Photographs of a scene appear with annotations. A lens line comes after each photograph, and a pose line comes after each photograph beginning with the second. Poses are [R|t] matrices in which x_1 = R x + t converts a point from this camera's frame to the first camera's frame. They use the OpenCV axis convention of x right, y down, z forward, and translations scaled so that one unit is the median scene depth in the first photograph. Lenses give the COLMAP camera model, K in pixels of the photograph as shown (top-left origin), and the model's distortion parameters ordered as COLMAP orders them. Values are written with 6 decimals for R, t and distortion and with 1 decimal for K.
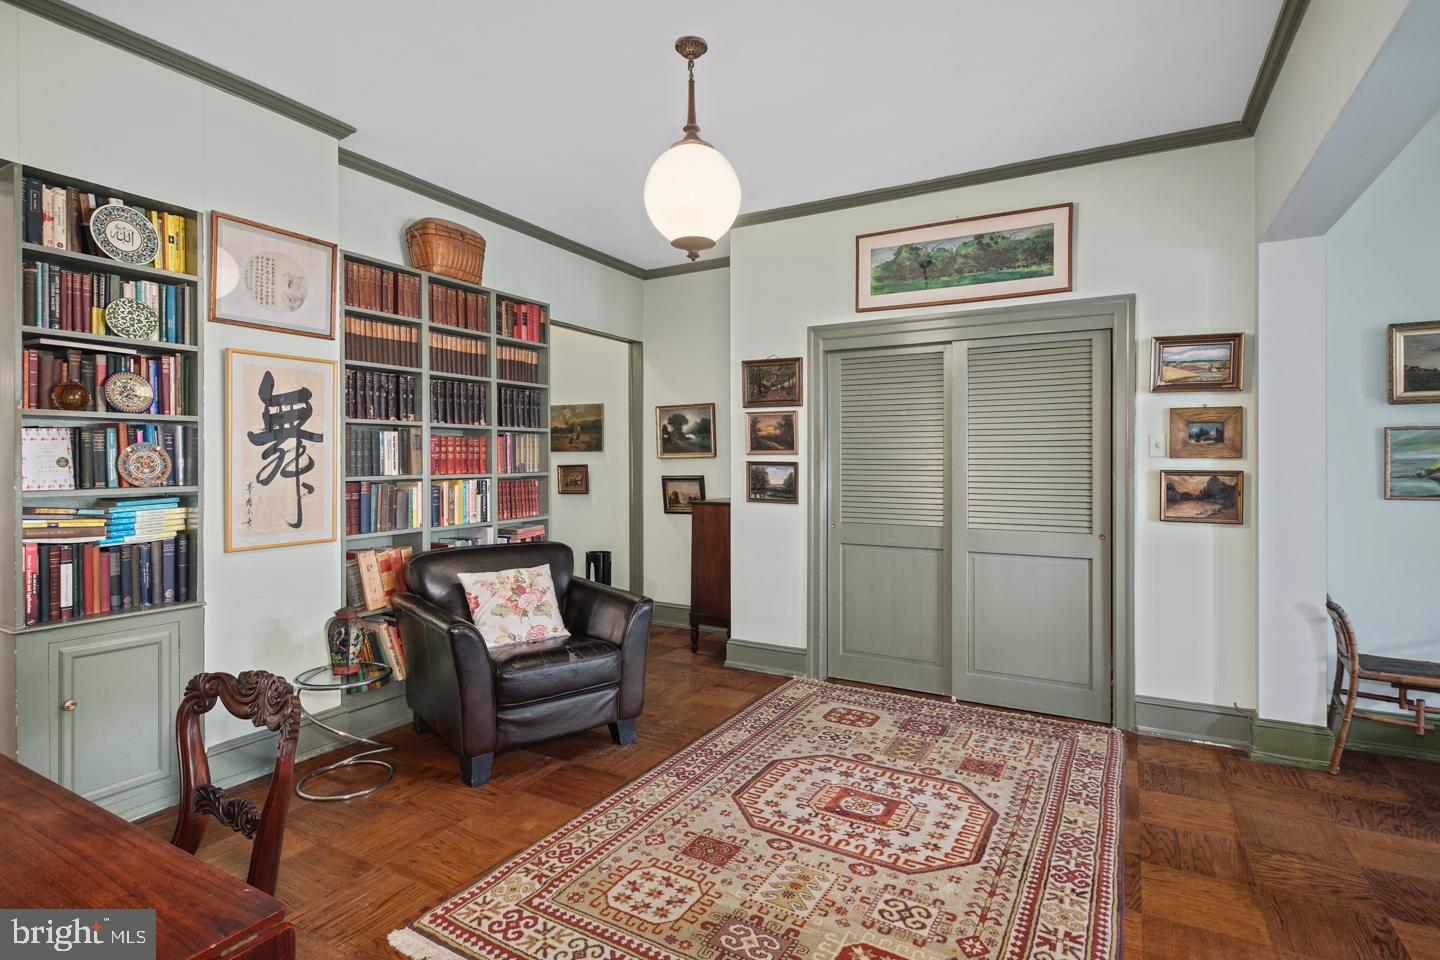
lens RADIAL K [[705.3, 0, 723.3], [0, 705.3, 459.8], [0, 0, 1]] dist [0.002013, 0.000235]
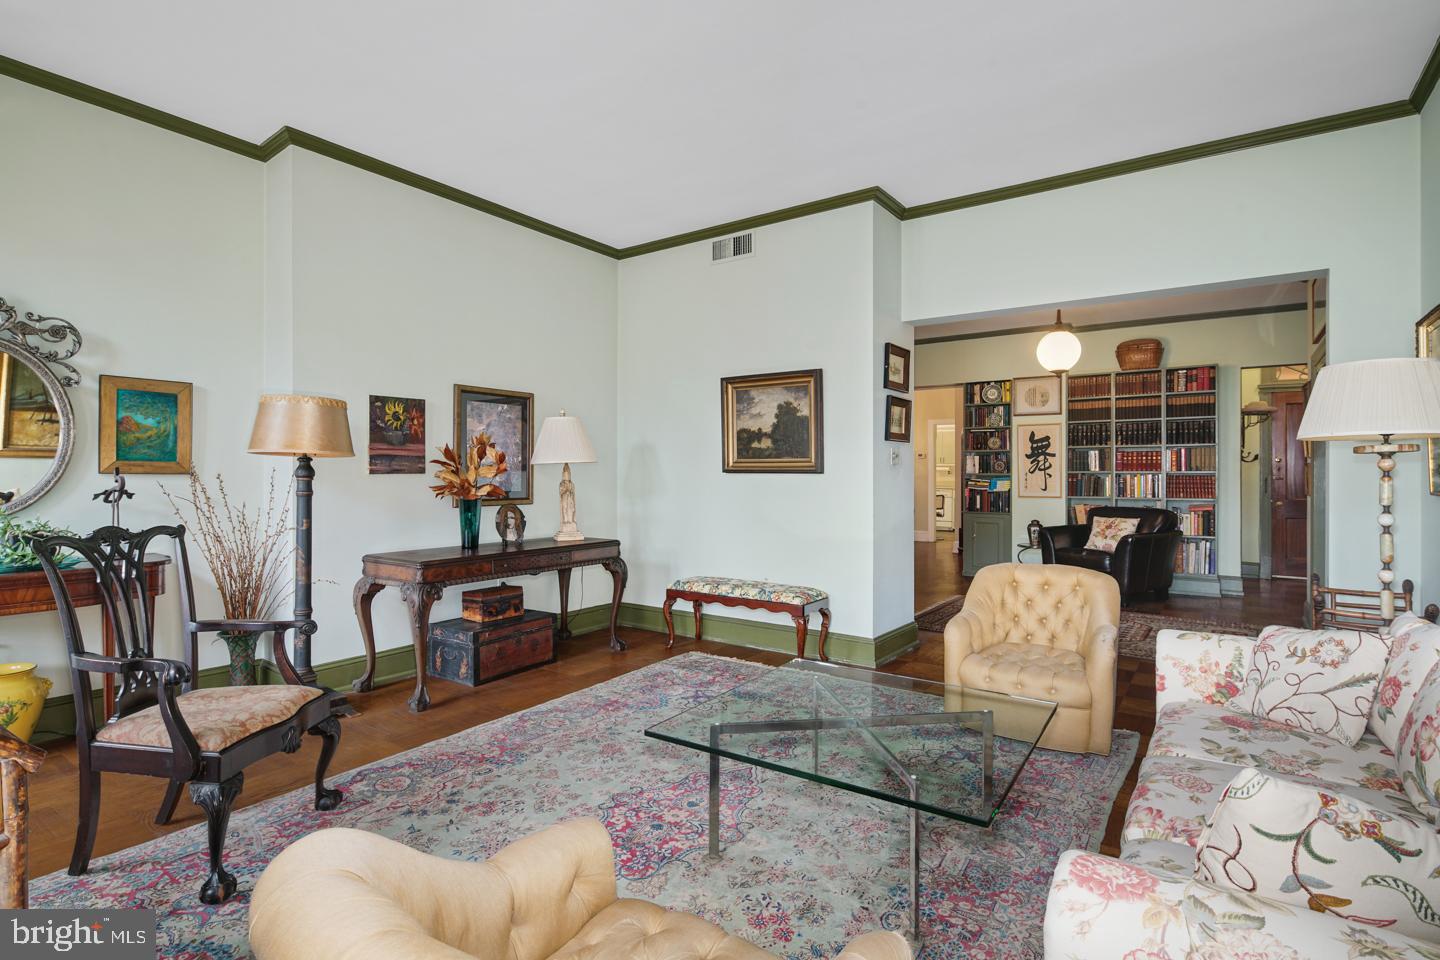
lens RADIAL K [[711.2, 0, 723.7], [0, 711.2, 476.8], [0, 0, 1]] dist [0.000929, -0.000302]
pose [[-0.081968, 0.010247, -0.996582, 2.059373], [0.003396, 0.999944, 0.010002, 0.016040], [0.996629, -0.002565, -0.081998, 0.051887]]
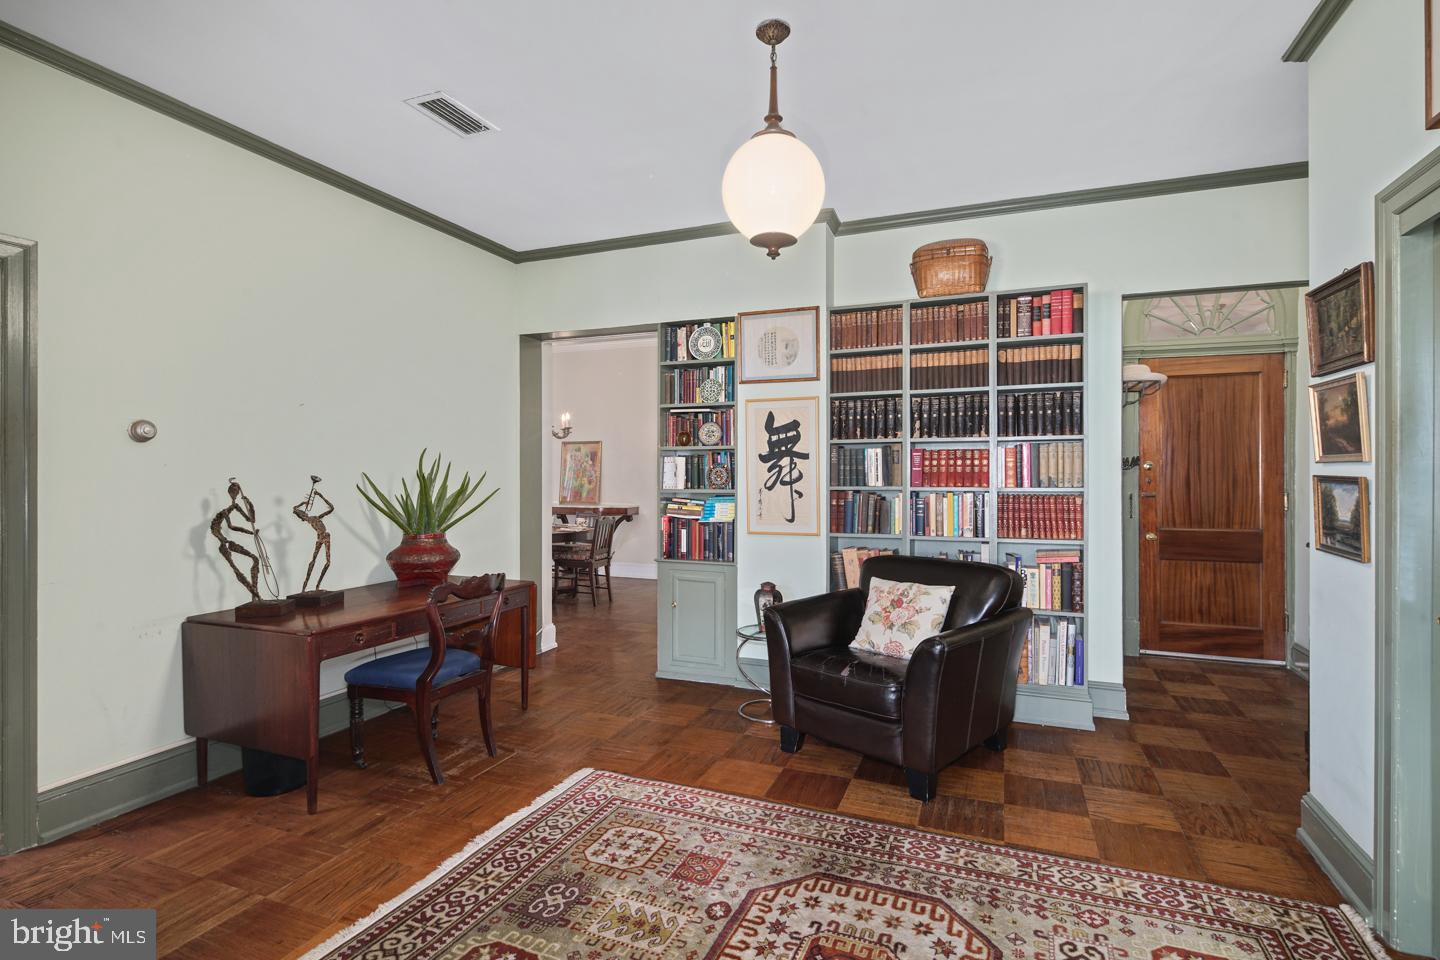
lens RADIAL K [[698.3, 0, 720.3], [0, 698.3, 470.7], [0, 0, 1]] dist [0.002404, -0.000164]
pose [[0.141023, -0.002063, -0.990004, 0.721203], [0.001526, 0.999997, -0.001867, -0.001836], [0.990005, -0.001247, 0.141025, 0.671685]]
